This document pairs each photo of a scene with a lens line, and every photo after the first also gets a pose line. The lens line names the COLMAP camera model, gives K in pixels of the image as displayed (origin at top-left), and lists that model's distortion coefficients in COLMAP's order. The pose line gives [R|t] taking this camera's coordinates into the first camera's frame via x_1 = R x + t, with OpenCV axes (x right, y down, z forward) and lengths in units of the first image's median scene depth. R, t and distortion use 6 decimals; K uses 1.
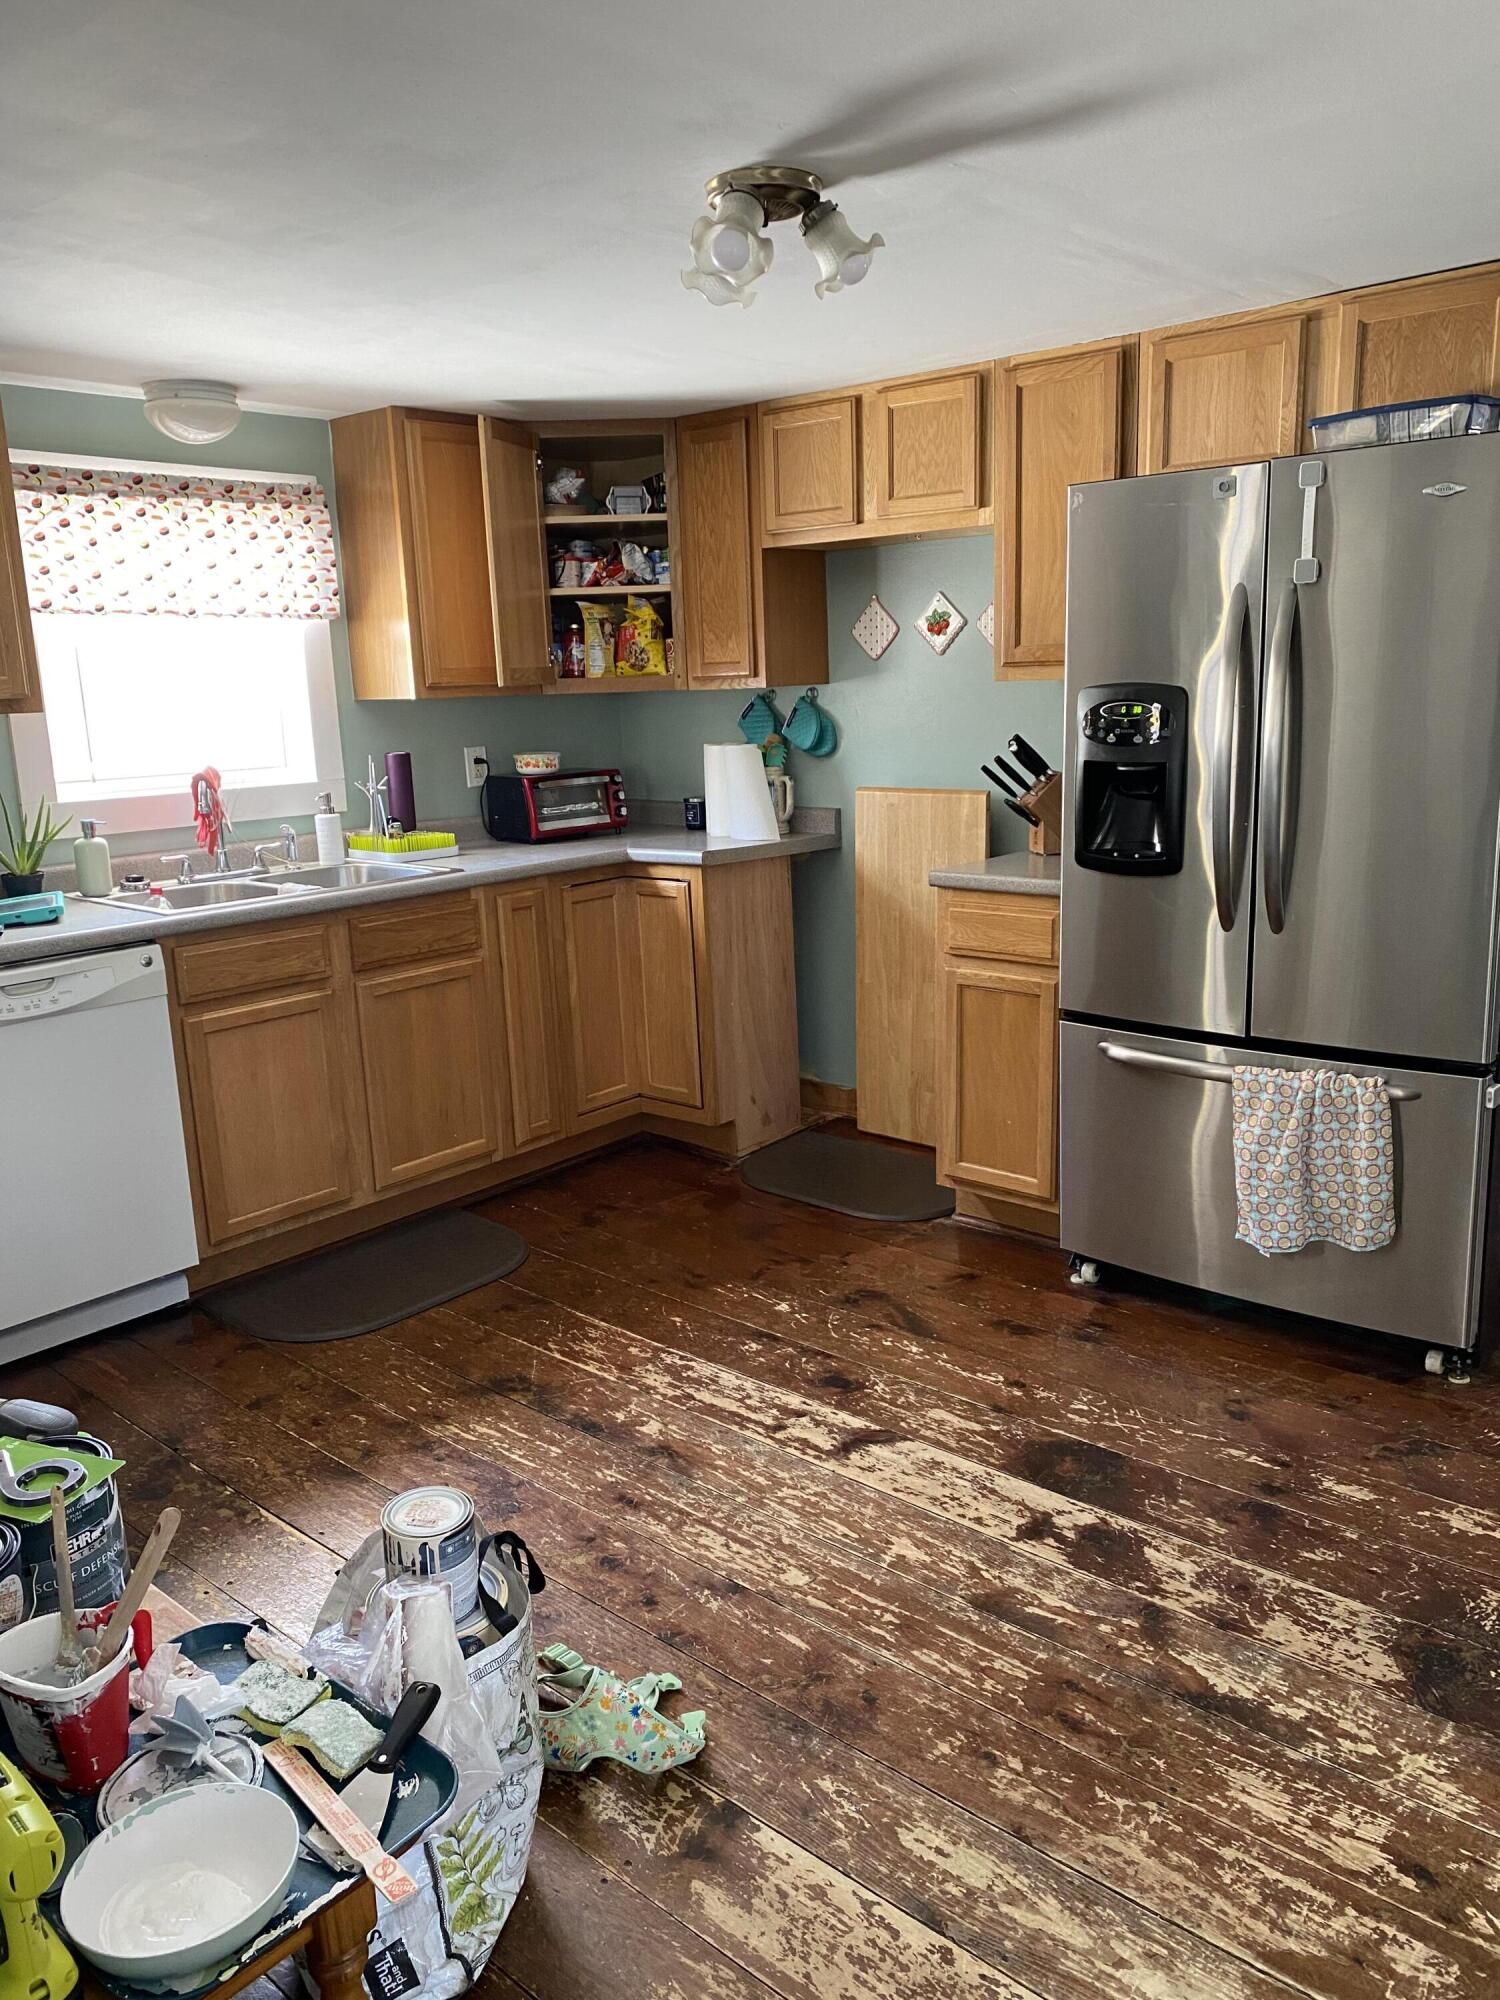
lens RADIAL K [[1519.5, 0, 750.0], [0, 1519.5, 1000.0], [0, 0, 1]] dist [0.003879, -0.019251]
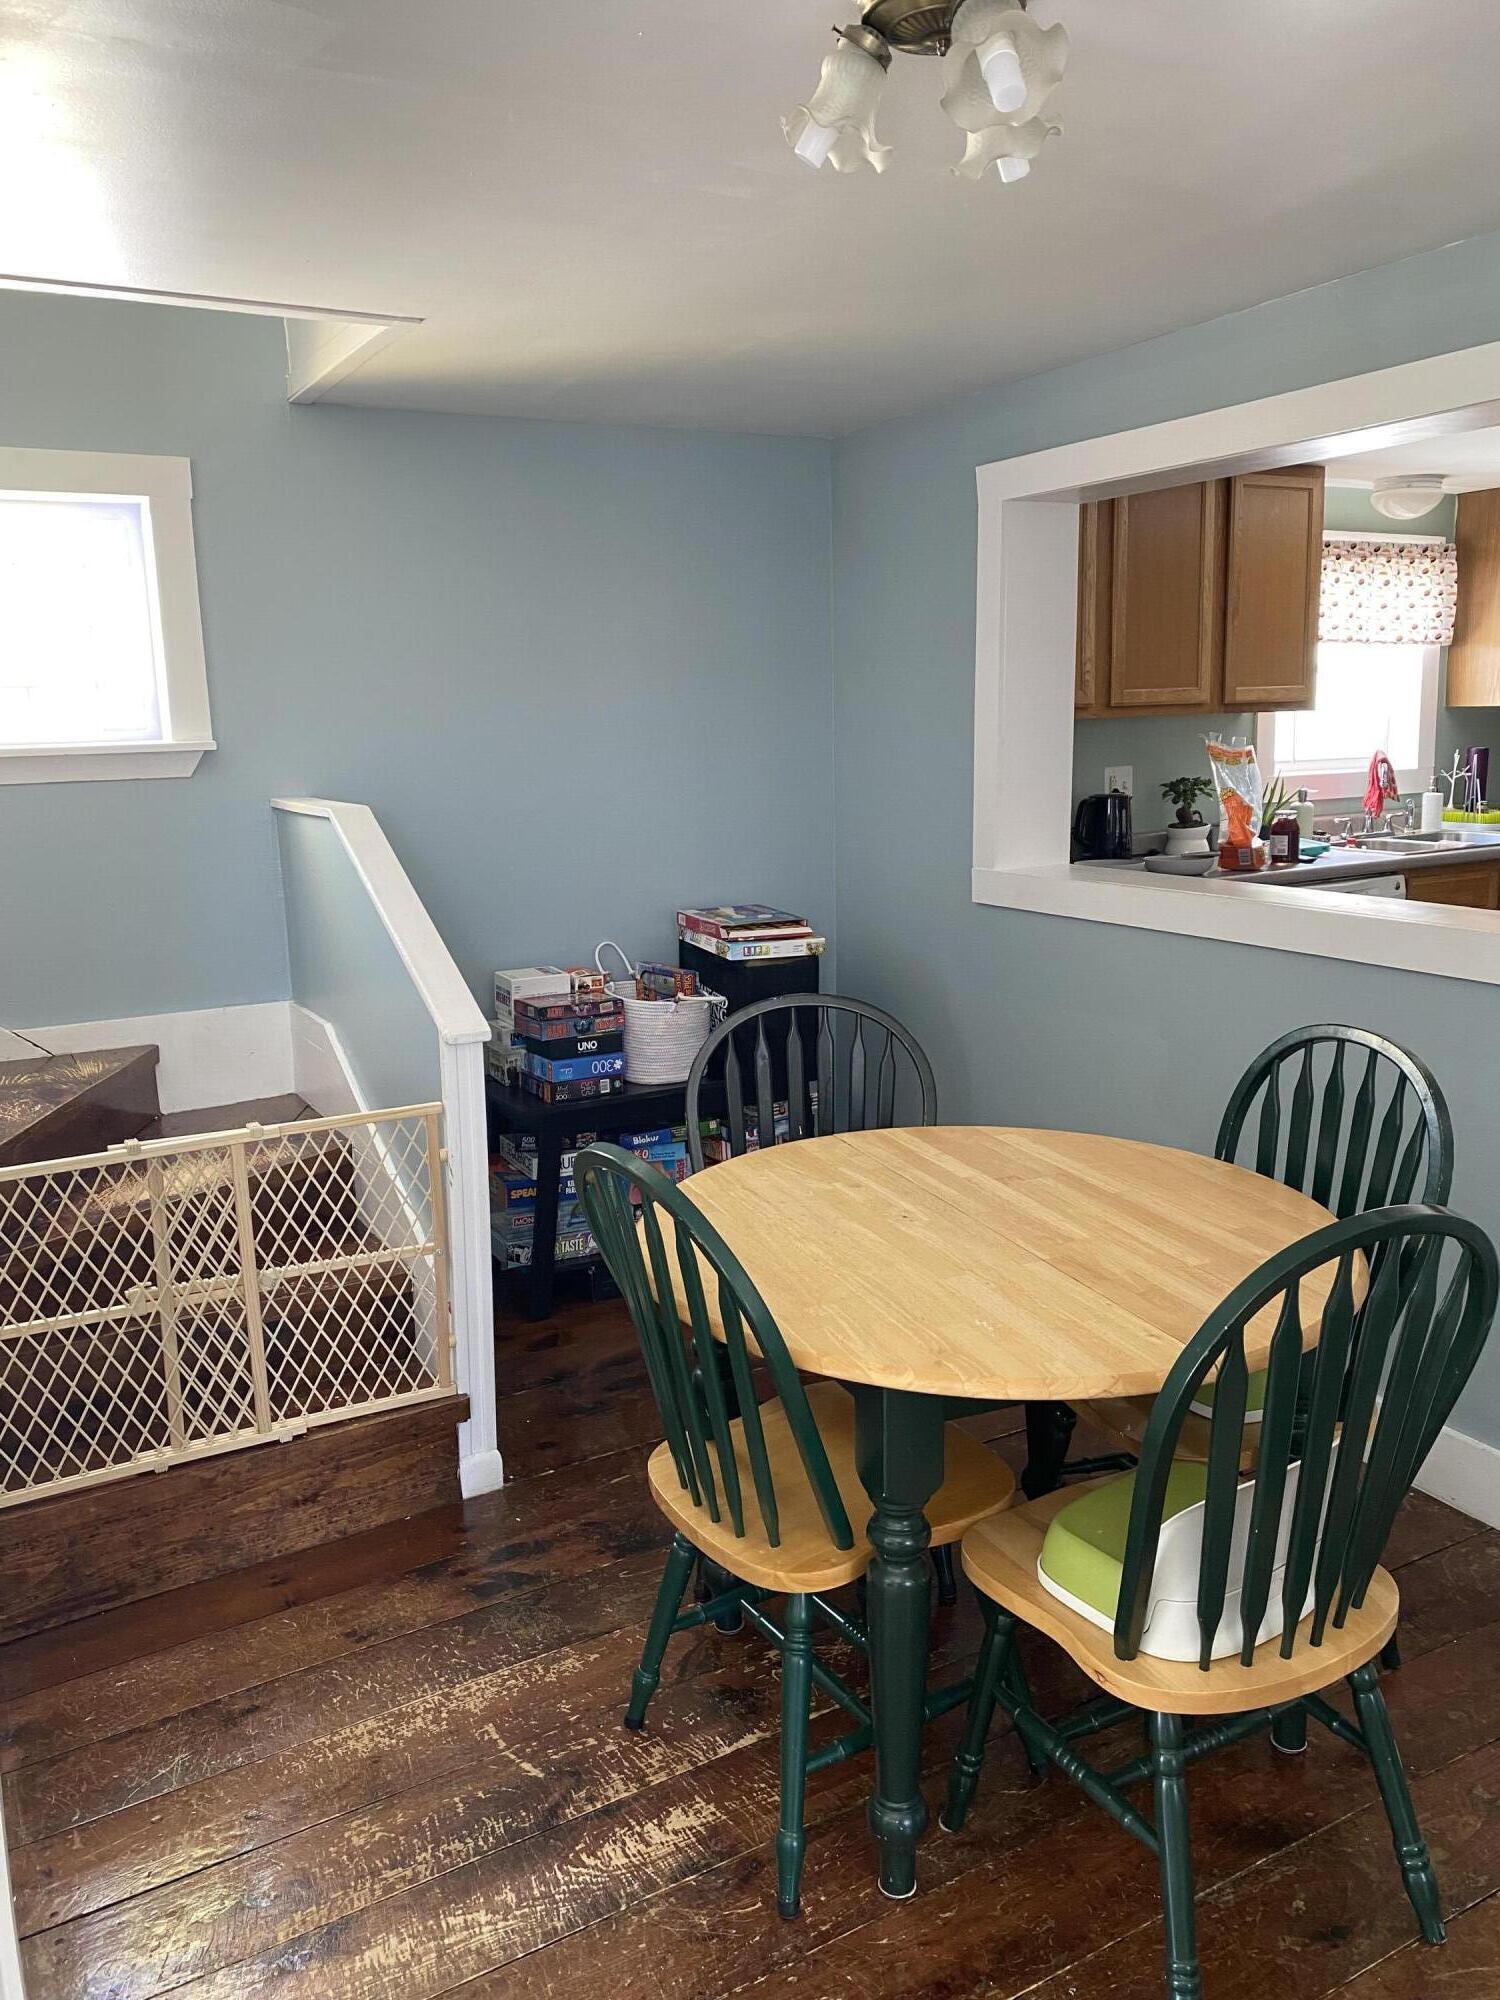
lens RADIAL K [[1511.6, 0, 750.0], [0, 1511.6, 984.2], [0, 0, 1]] dist [0.014050, -0.028449]
pose [[0.941339, 0.066941, -0.330755, -0.386030], [-0.075487, 0.997061, -0.013047, 0.101880], [0.328910, 0.037250, 0.943626, -0.412330]]
